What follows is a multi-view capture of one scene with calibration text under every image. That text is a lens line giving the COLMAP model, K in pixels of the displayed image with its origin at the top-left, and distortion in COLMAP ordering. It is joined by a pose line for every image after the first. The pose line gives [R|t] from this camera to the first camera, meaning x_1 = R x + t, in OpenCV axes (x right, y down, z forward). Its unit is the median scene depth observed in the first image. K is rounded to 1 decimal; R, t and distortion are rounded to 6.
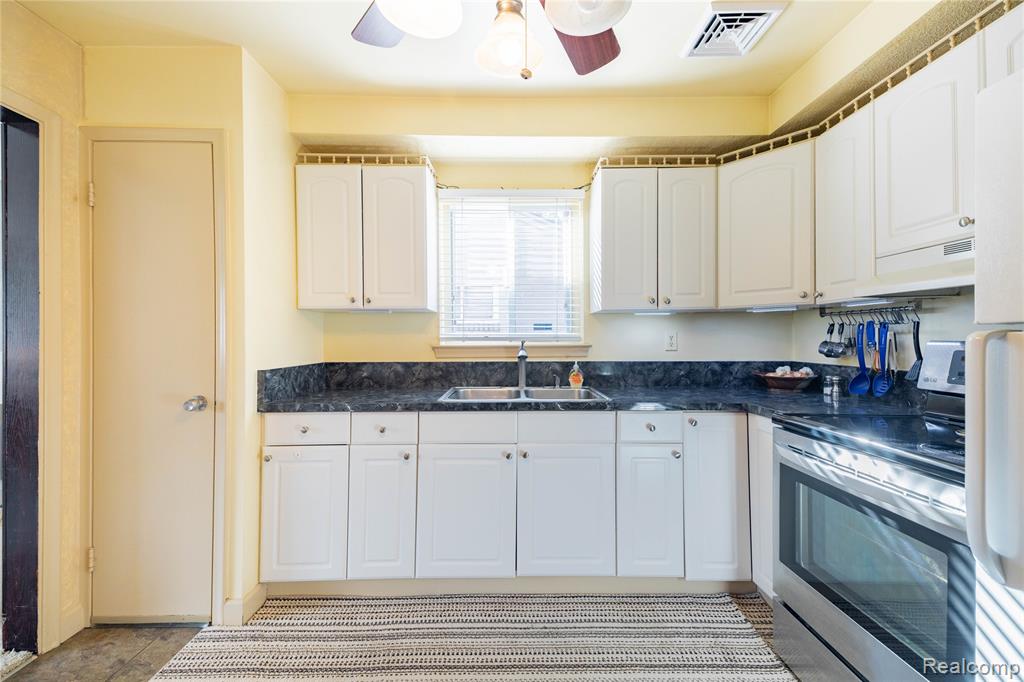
lens RADIAL K [[409.6, 0, 513.3], [0, 409.6, 339.9], [0, 0, 1]] dist [0.000852, 0.000047]
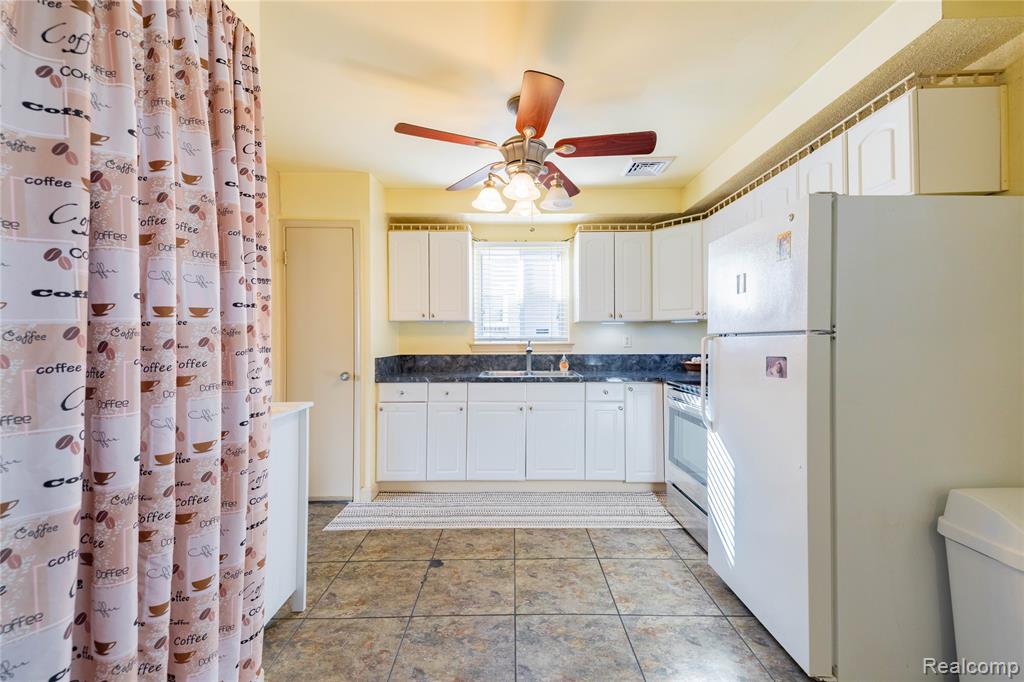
lens RADIAL K [[409.6, 0, 511.3], [0, 409.6, 342.7], [0, 0, 1]] dist [0.000852, 0.000047]
pose [[0.999938, 0.000271, -0.011164, -0.029402], [-0.000217, 0.999989, 0.004784, 0.002443], [0.011165, -0.004781, 0.999926, -0.601283]]
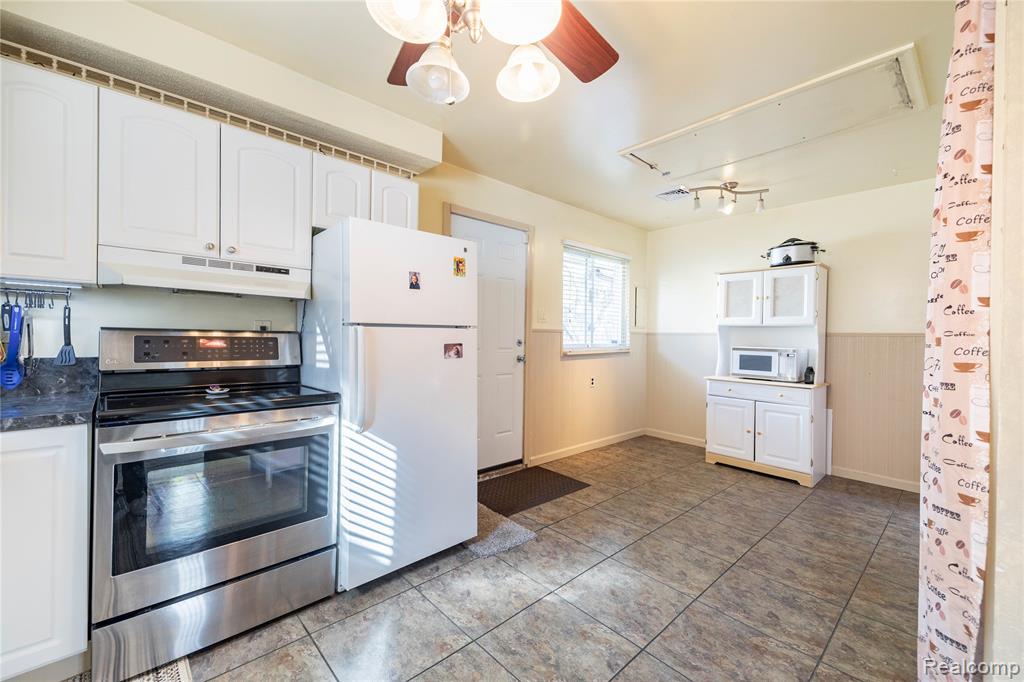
lens RADIAL K [[409.6, 0, 509.7], [0, 409.6, 341.9], [0, 0, 1]] dist [0.000852, 0.000047]
pose [[-0.679504, -0.006467, 0.733643, -0.410310], [-0.010252, 0.999947, -0.000681, 0.026078], [-0.733600, -0.007984, -0.679534, 0.736211]]
